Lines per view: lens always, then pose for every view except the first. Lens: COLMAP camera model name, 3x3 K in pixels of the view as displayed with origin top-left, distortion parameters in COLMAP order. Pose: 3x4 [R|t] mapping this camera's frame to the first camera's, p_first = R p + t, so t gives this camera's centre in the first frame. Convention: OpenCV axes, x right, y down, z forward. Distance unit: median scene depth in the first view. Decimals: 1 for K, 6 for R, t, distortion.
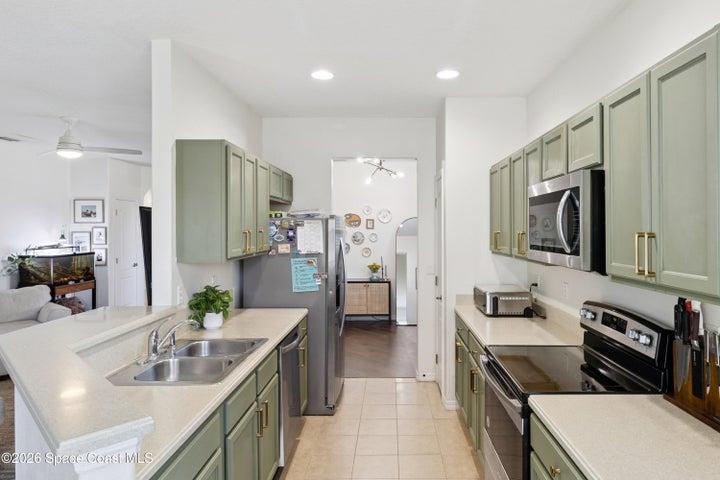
lens RADIAL K [[460.5, 0, 387.2], [0, 460.5, 229.8], [0, 0, 1]] dist [0.002062, -0.000169]
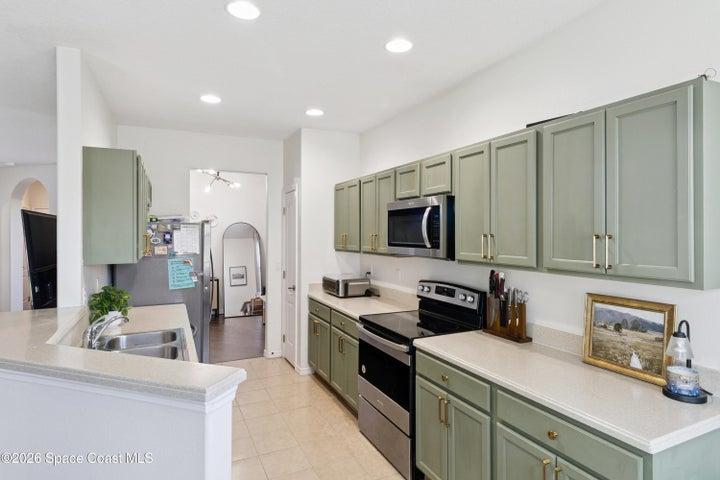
lens RADIAL K [[405.0, 0, 360.0], [0, 405.0, 240.0], [0, 0, 1]] dist [-0.000203, 0.000082]
pose [[0.902085, -0.009078, 0.431462, -0.211384], [0.001820, 0.999850, 0.017233, 0.000417], [-0.431554, -0.014761, 0.901966, -0.069947]]
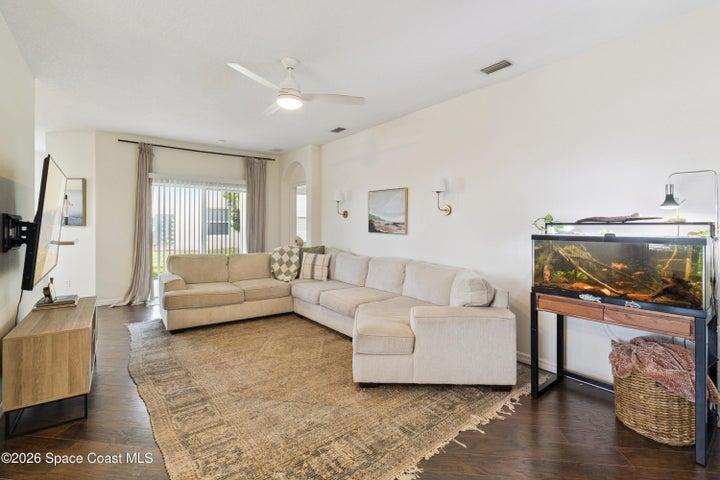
lens RADIAL K [[334.7, 0, 361.0], [0, 334.7, 223.5], [0, 0, 1]] dist [0.002291, 0.000455]
pose [[-0.791894, -0.001071, -0.610658, -0.502284], [-0.001898, 0.999998, 0.000708, 0.067910], [0.610656, 0.001720, -0.791894, 1.906718]]
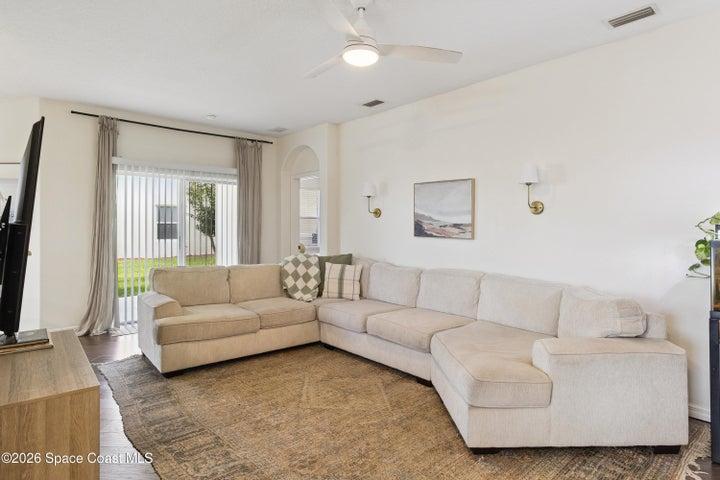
lens RADIAL K [[400.3, 0, 360.0], [0, 400.3, 224.5], [0, 0, 1]] dist [0.005113, 0.001683]
pose [[-0.750808, -0.001664, -0.660518, -0.406241], [-0.002015, 0.999998, -0.000229, 0.067834], [0.660517, 0.001158, -0.750810, 1.695880]]
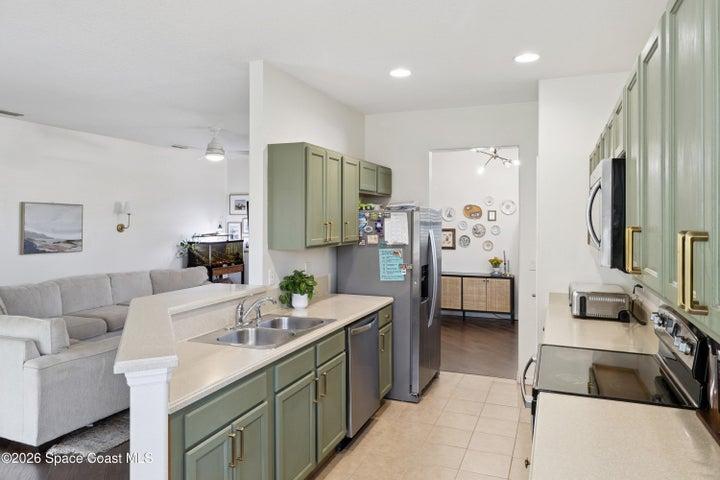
lens RADIAL K [[486.1, 0, 360.4], [0, 486.1, 222.5], [0, 0, 1]] dist [0.001099, 0.000869]
pose [[0.929679, 0.005202, -0.368335, 0.160539], [-0.004372, 0.999986, 0.003088, -0.000772], [0.368346, -0.001261, 0.929688, -0.047610]]
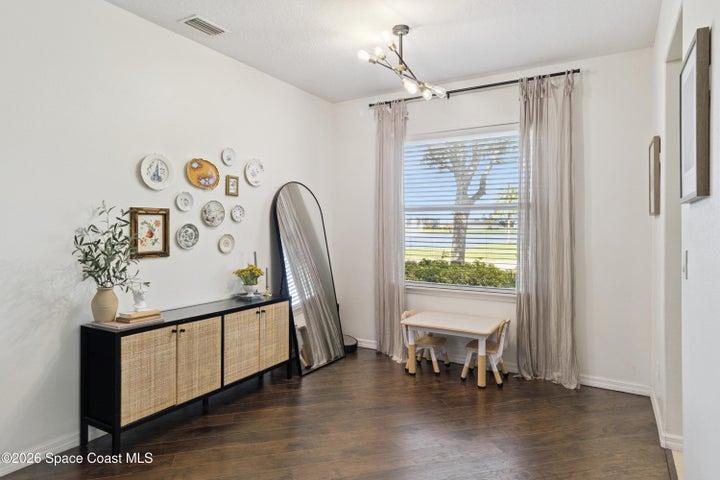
lens RADIAL K [[421.1, 0, 359.7], [0, 421.1, 227.5], [0, 0, 1]] dist [-0.002725, -0.000177]
pose [[0.502039, 0.006719, 0.864819, -0.722555], [-0.001297, 0.999975, -0.007016, 0.069988], [-0.864844, 0.002400, 0.502035, 1.335559]]
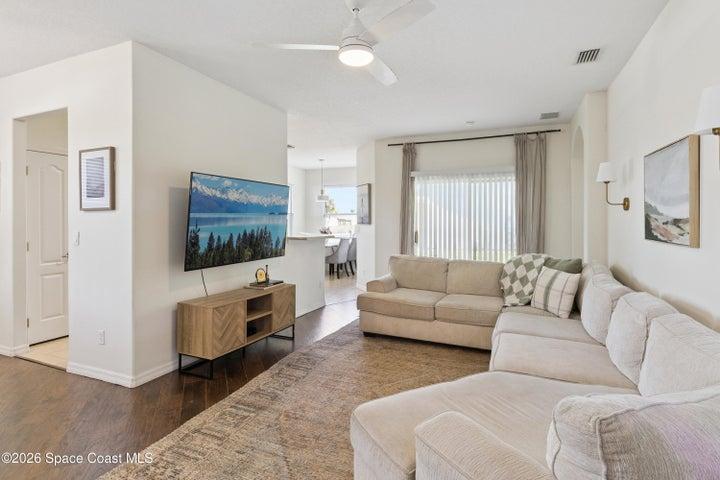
lens RADIAL K [[370.1, 0, 360.9], [0, 370.1, 222.4], [0, 0, 1]] dist [-0.001009, -0.000115]
pose [[-0.922118, 0.001416, 0.386907, -1.074803], [0.002170, 0.999997, 0.001513, 0.068557], [-0.386904, 0.002235, -0.922117, 1.765588]]
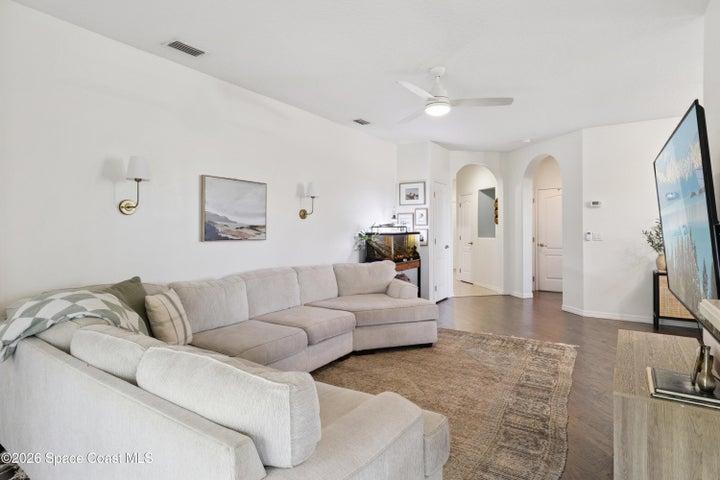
lens RADIAL K [[387.8, 0, 361.2], [0, 387.8, 229.3], [0, 0, 1]] dist [0.000341, 0.000286]
pose [[0.838333, 0.002923, -0.545151, -0.494247], [-0.000784, 0.999991, 0.004155, 0.070786], [0.545159, -0.003056, 0.838327, 0.363212]]
